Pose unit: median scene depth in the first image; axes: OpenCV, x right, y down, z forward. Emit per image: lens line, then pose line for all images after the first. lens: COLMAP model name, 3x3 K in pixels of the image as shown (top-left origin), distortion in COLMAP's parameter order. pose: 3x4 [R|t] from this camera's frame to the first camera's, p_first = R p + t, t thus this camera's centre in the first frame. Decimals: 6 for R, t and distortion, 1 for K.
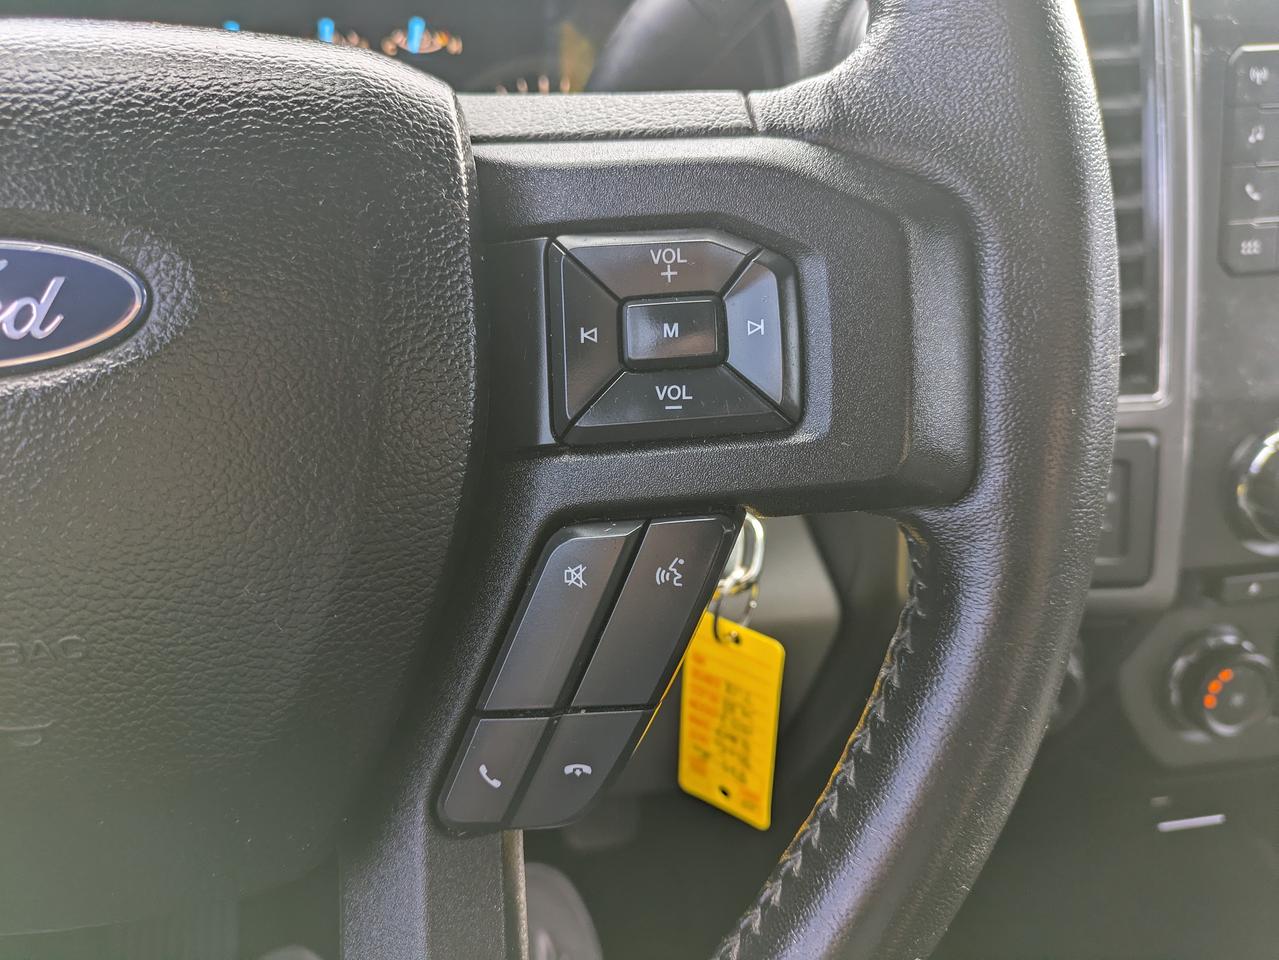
lens RADIAL K [[962.6, 0, 622.0], [0, 962.6, 486.2], [0, 0, 1]] dist [0.024436, -0.014246]
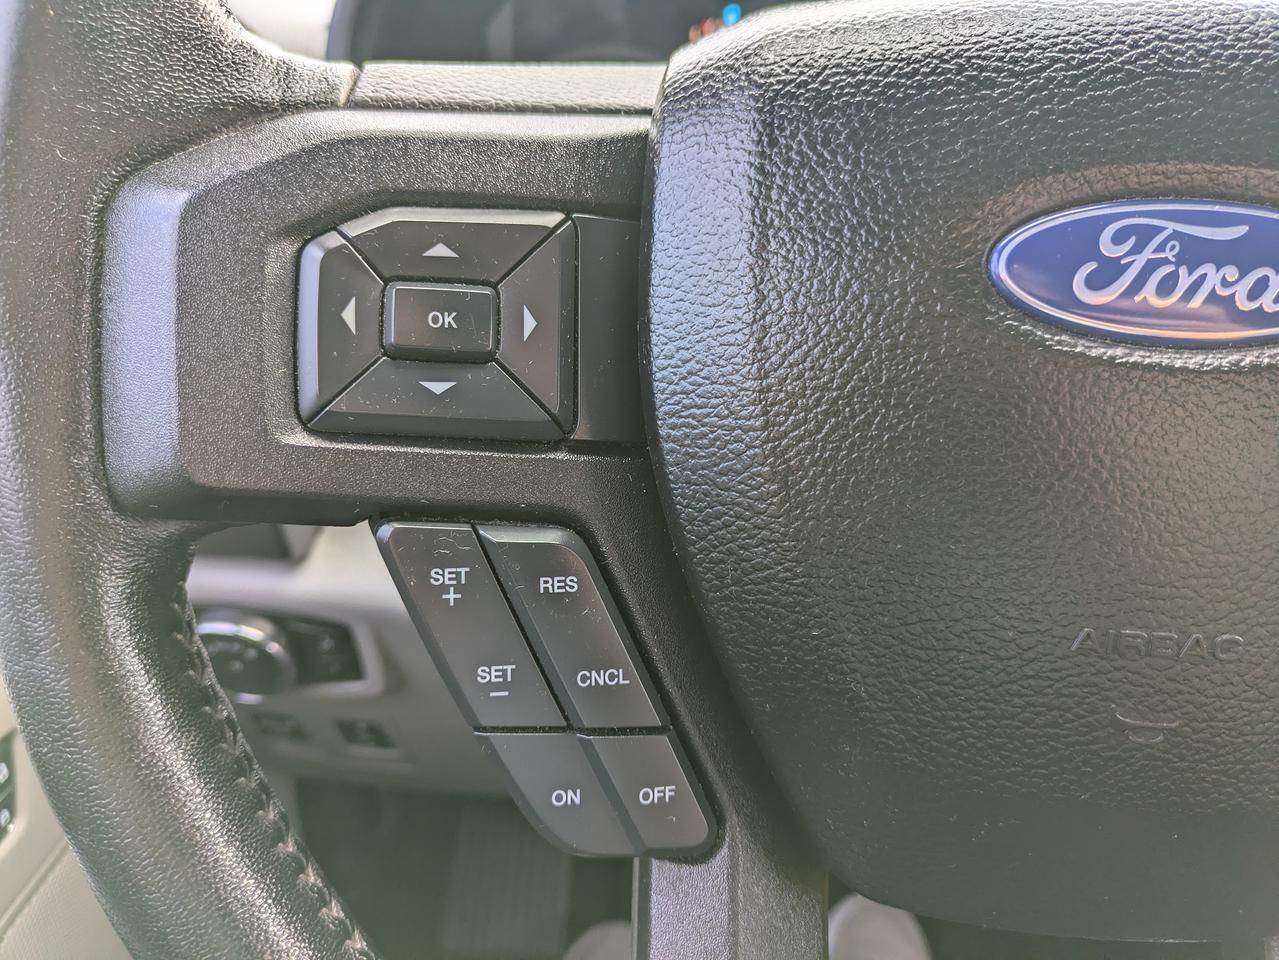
lens RADIAL K [[962.6, 0, 598.0], [0, 962.6, 476.5], [0, 0, 1]] dist [0.024436, -0.014246]
pose [[0.973072, 0.124376, -0.194066, -0.878126], [-0.125791, 0.992044, 0.005064, 0.066542], [0.193152, 0.019484, 0.980975, -0.021053]]
